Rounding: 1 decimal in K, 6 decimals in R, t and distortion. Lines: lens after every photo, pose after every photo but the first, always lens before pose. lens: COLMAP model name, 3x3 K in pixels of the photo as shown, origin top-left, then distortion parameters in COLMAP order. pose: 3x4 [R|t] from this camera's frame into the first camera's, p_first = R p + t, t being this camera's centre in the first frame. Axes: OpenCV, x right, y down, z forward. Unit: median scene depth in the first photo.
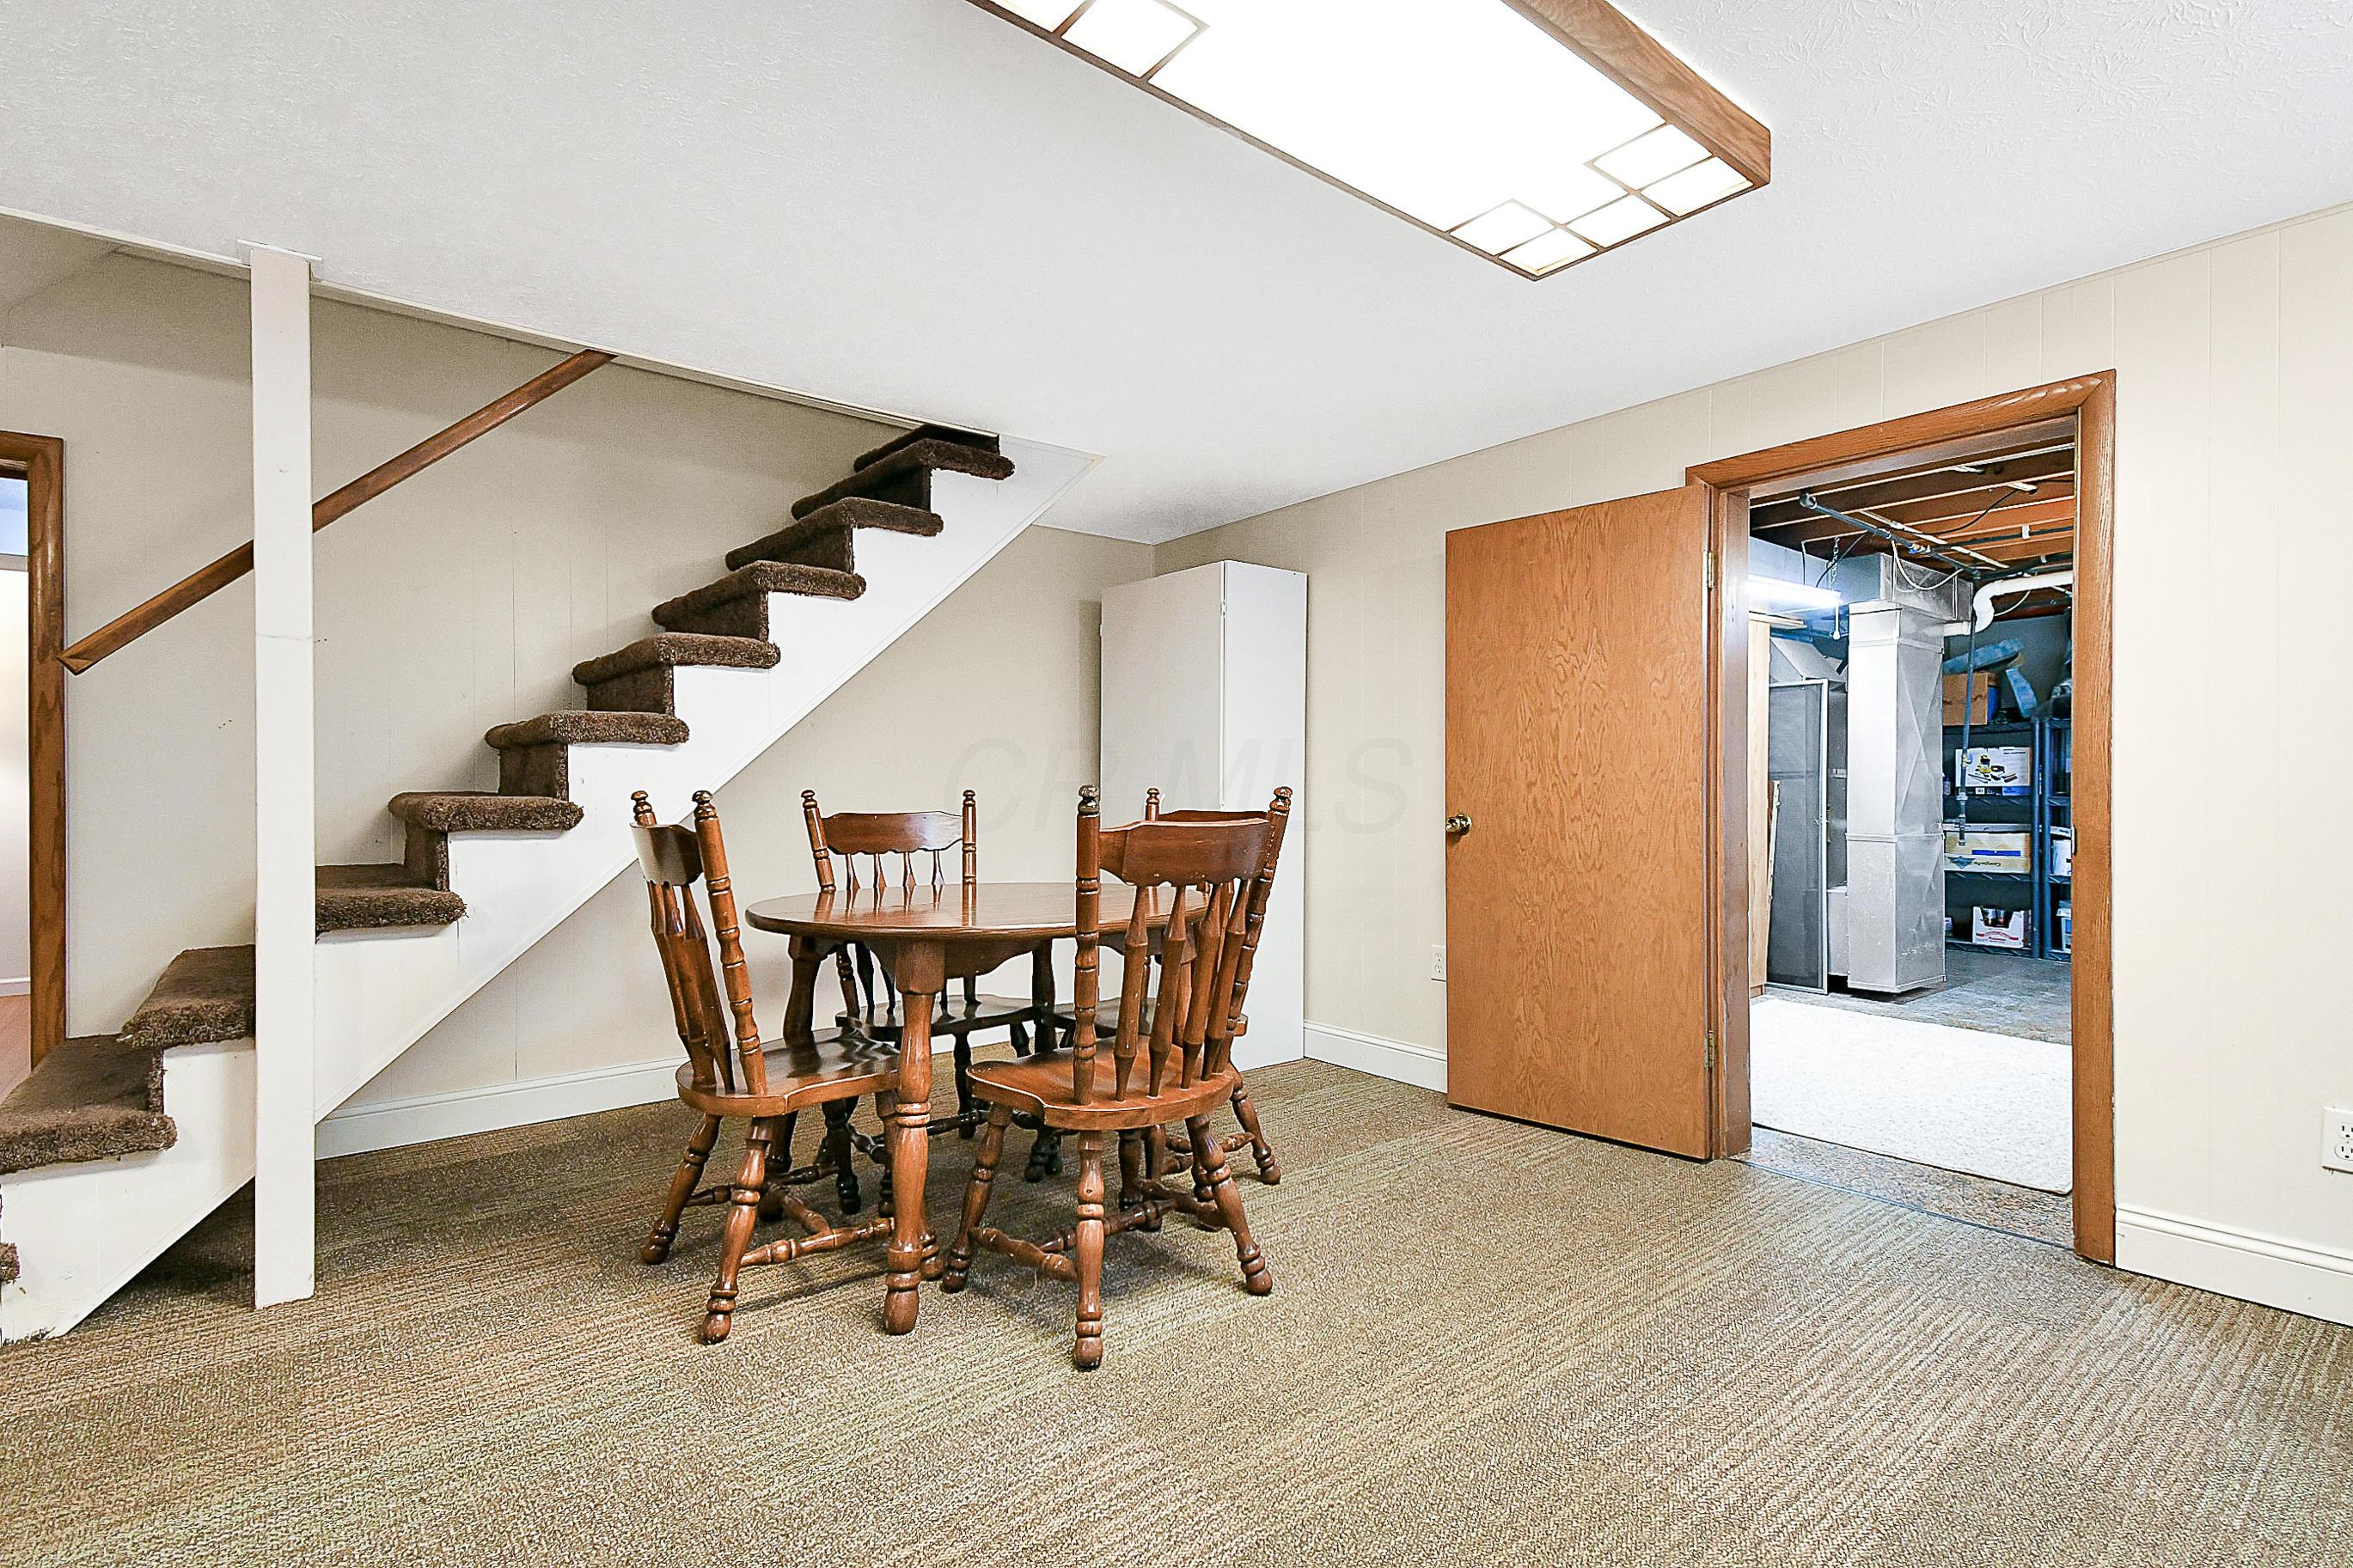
lens RADIAL K [[1097.2, 0, 1171.8], [0, 1097.2, 786.3], [0, 0, 1]] dist [-0.002889, 0.000007]
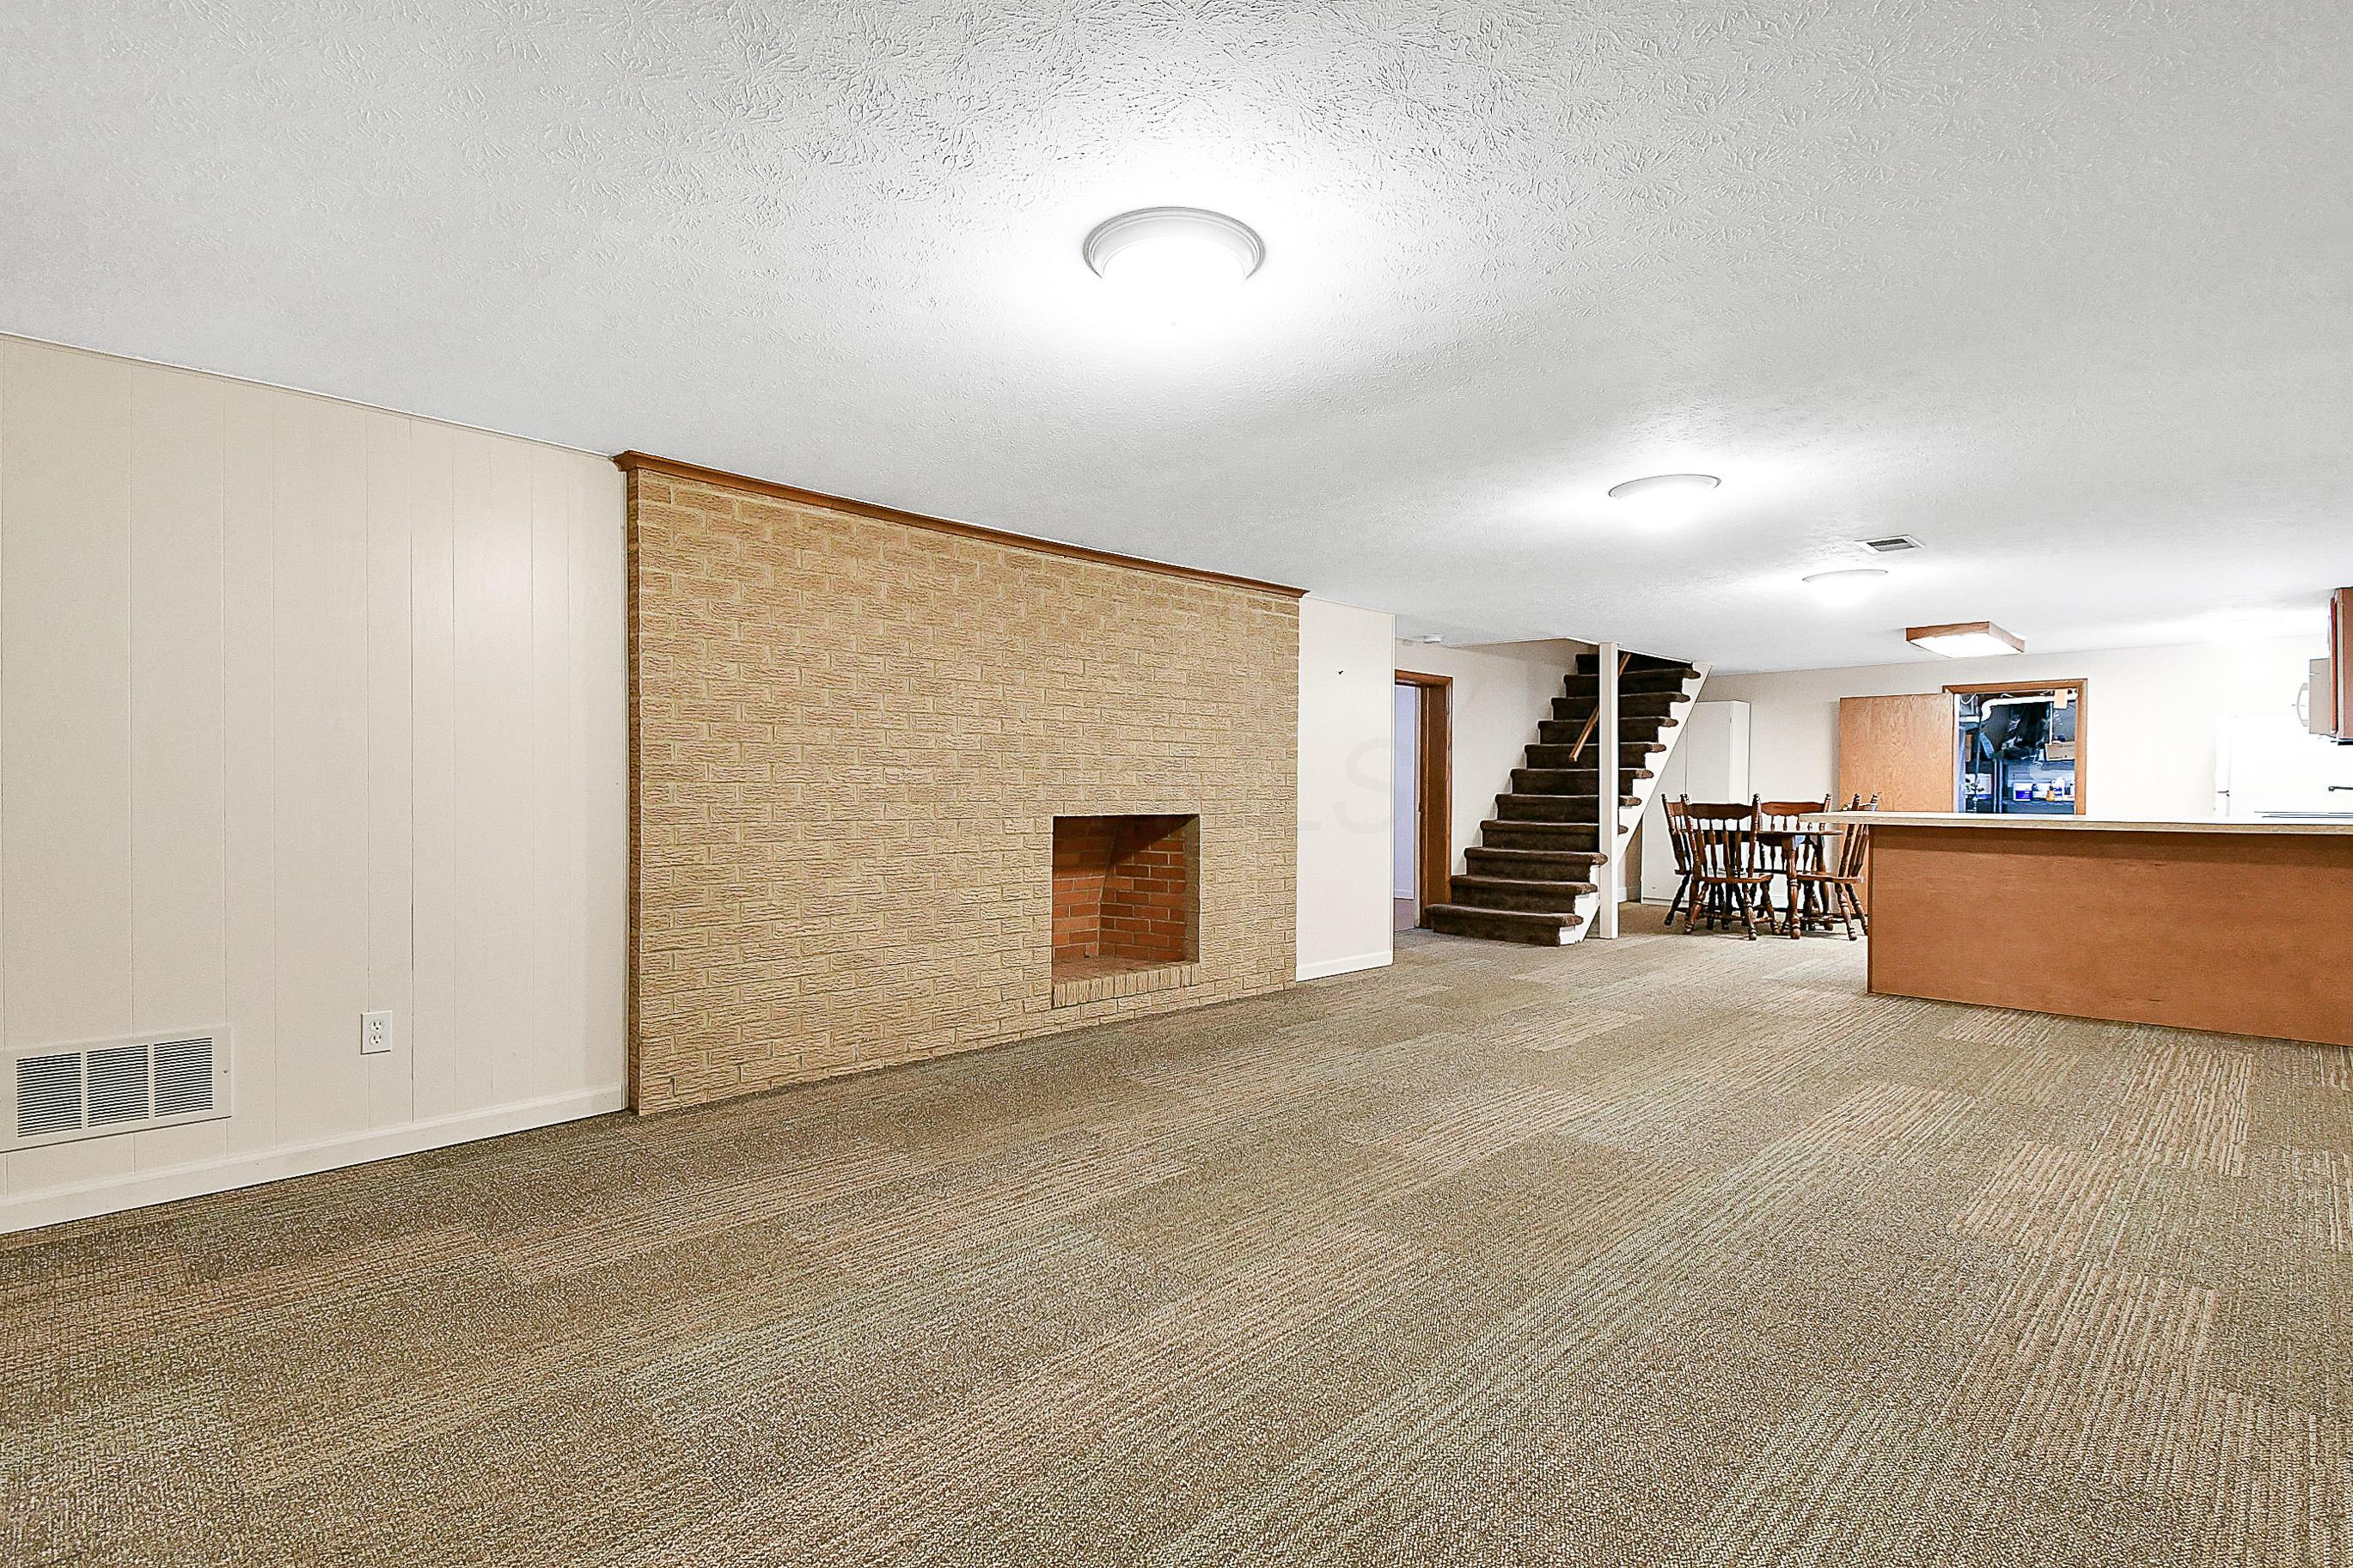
lens RADIAL K [[1097.2, 0, 1180.2], [0, 1097.2, 789.8], [0, 0, 1]] dist [-0.002889, 0.000007]
pose [[0.994208, 0.005781, 0.107318, -1.046567], [-0.006033, 0.999980, 0.002030, -0.004109], [-0.107304, -0.002665, 0.994223, -0.950611]]
